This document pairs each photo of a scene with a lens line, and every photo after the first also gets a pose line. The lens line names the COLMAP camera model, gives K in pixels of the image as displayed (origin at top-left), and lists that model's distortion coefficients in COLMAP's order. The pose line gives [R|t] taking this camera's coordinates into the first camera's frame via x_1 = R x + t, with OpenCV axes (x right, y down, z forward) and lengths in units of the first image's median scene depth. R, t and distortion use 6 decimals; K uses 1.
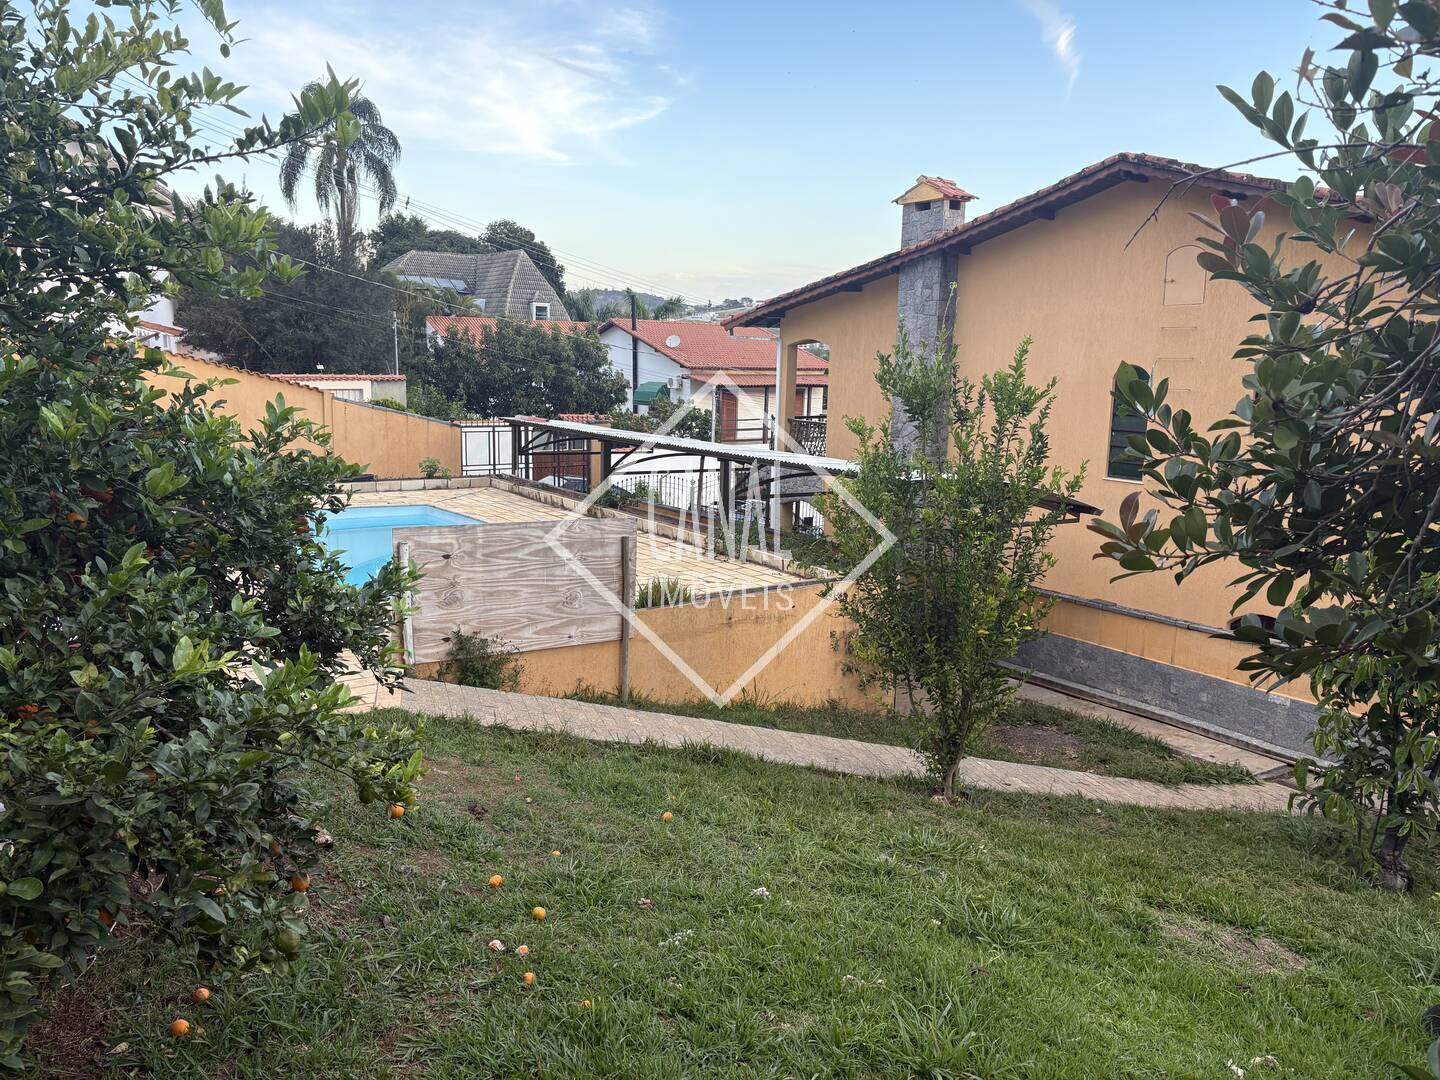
lens RADIAL K [[1089.0, 0, 724.0], [0, 1089.0, 543.8], [0, 0, 1]] dist [0.047091, -0.047859]
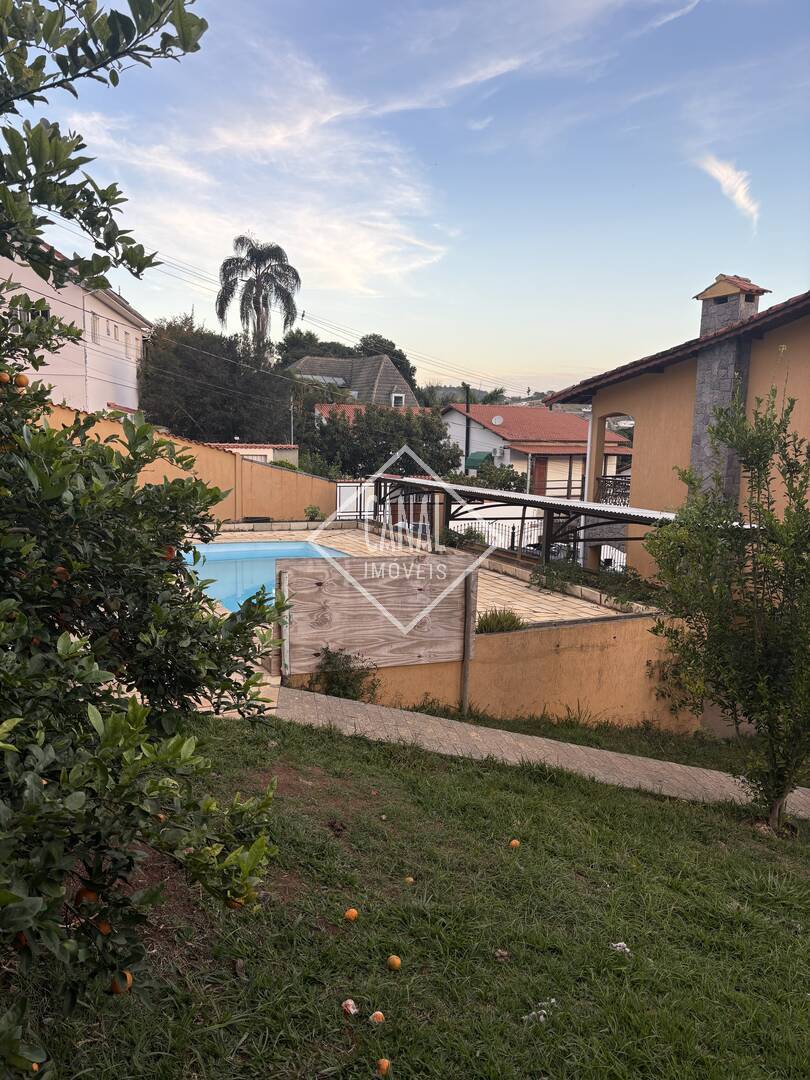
lens RADIAL K [[816.7, 0, 398.6], [0, 816.7, 541.1], [0, 0, 1]] dist [0.047091, -0.047859]
pose [[0.987121, 0.023100, -0.158302, -0.026899], [-0.029692, 0.998782, -0.039403, -0.002157], [0.157199, 0.043595, 0.986604, 0.123287]]
